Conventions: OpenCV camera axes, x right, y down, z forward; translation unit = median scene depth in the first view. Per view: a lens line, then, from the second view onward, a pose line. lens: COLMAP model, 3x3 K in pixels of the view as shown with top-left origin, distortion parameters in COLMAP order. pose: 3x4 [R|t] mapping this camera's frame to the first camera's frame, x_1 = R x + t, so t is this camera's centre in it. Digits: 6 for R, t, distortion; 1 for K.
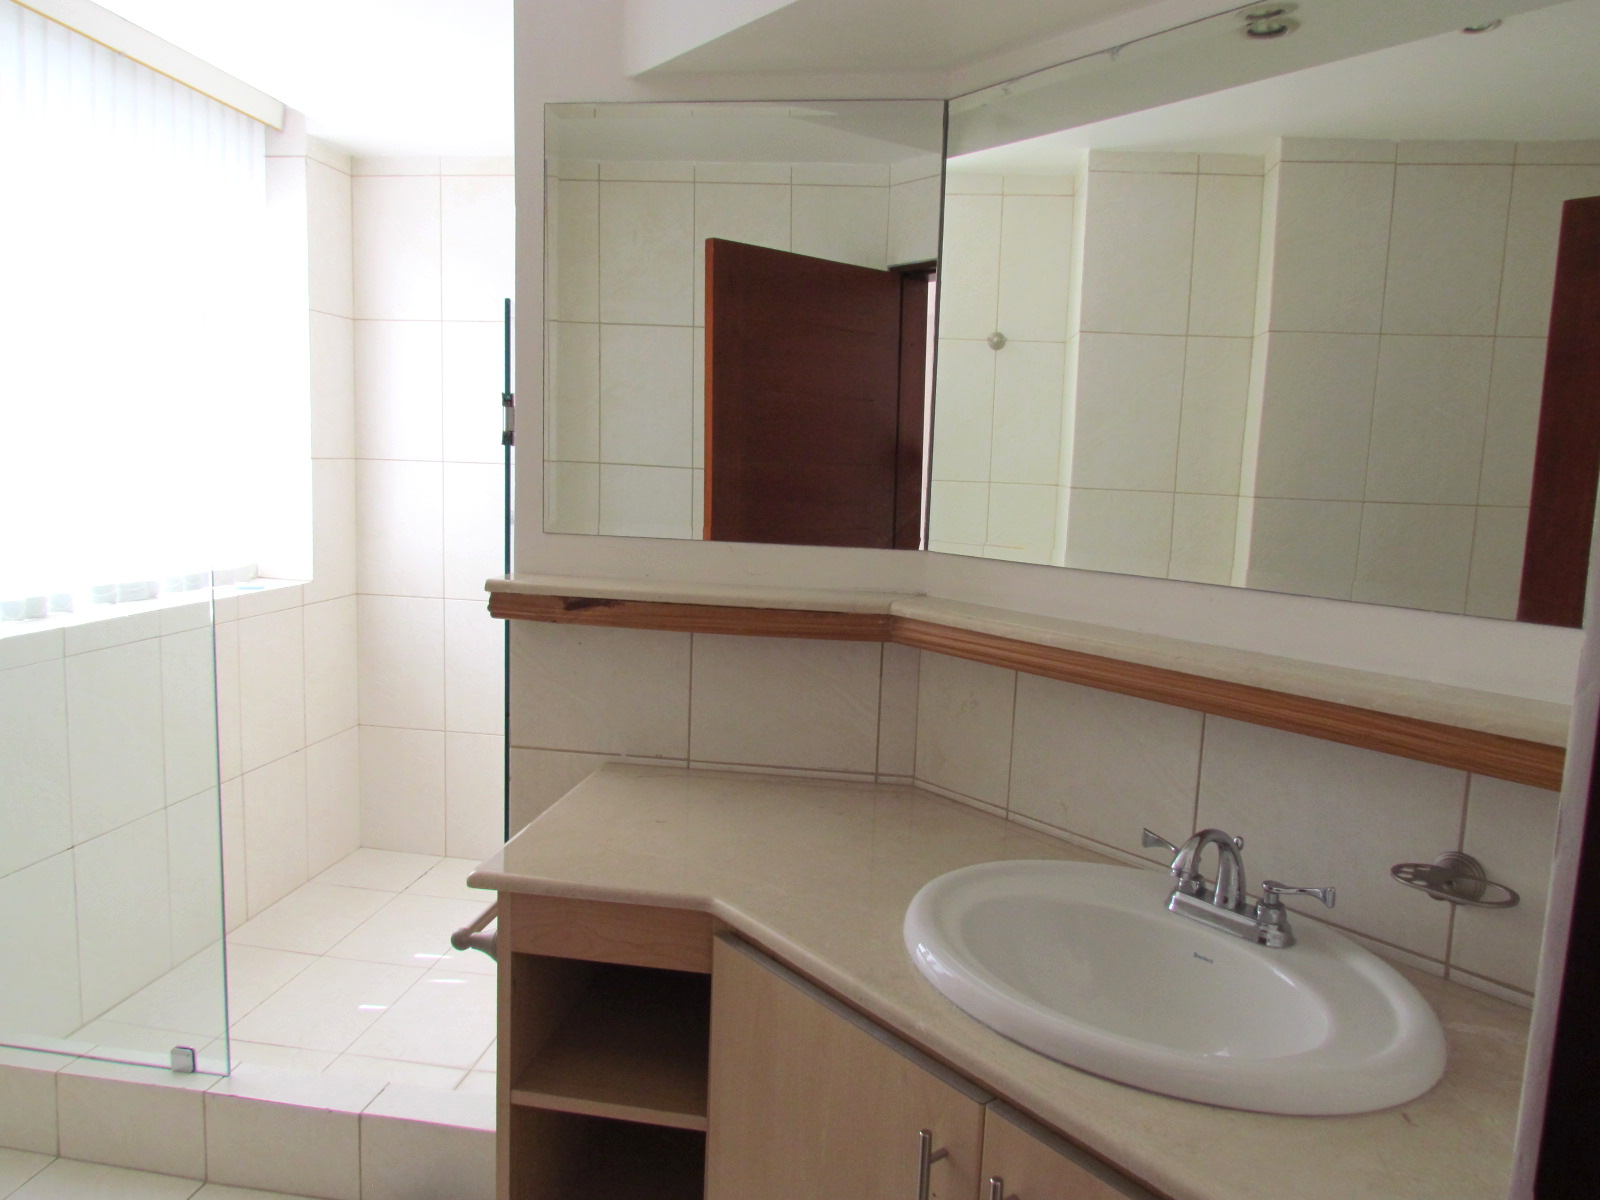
lens RADIAL K [[1145.9, 0, 800.0], [0, 1145.9, 600.0], [0, 0, 1]] dist [-0.009915, 0.005770]
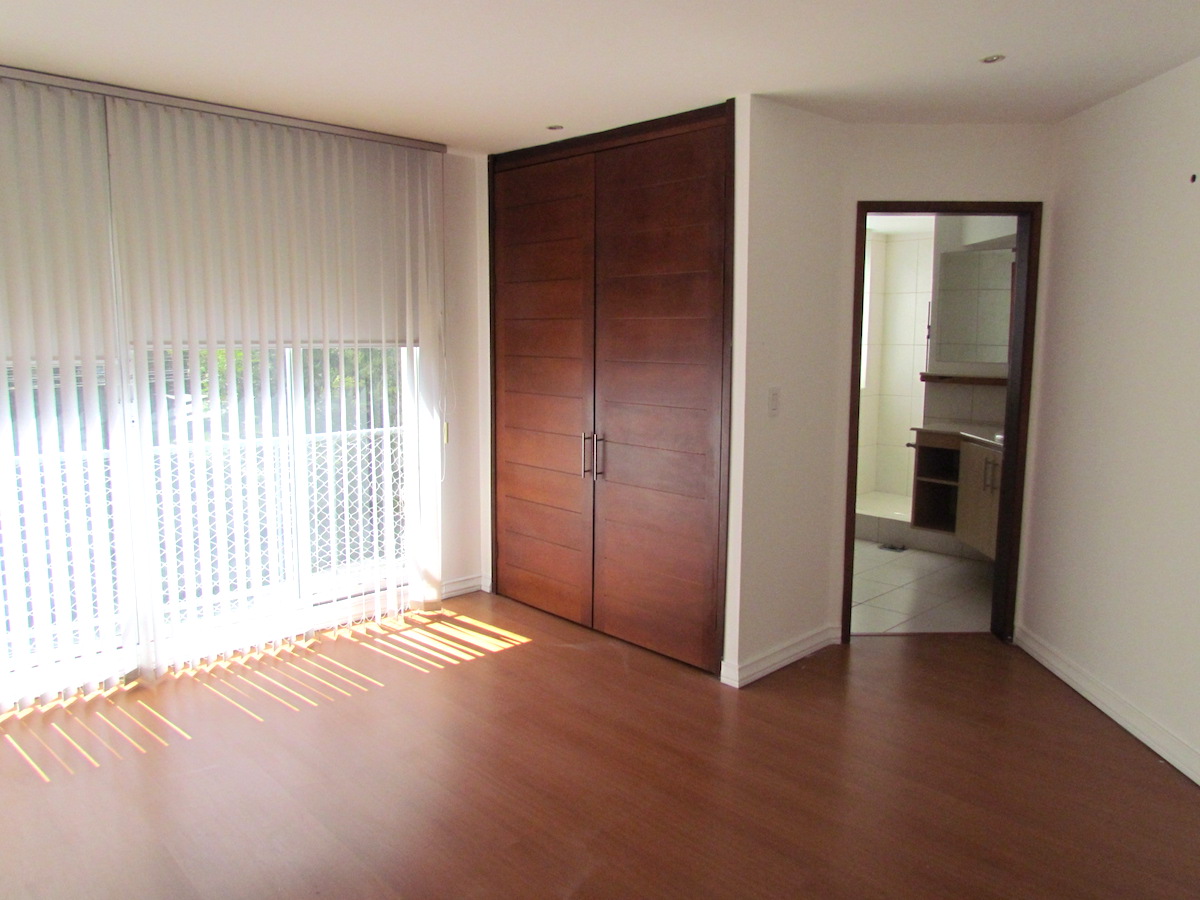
lens RADIAL K [[859.5, 0, 600.0], [0, 859.5, 450.0], [0, 0, 1]] dist [-0.009915, 0.005770]
pose [[0.787610, 0.050077, -0.614136, 0.713475], [-0.049682, 0.998608, 0.017711, 0.259867], [0.614168, 0.016562, 0.789001, -2.090989]]
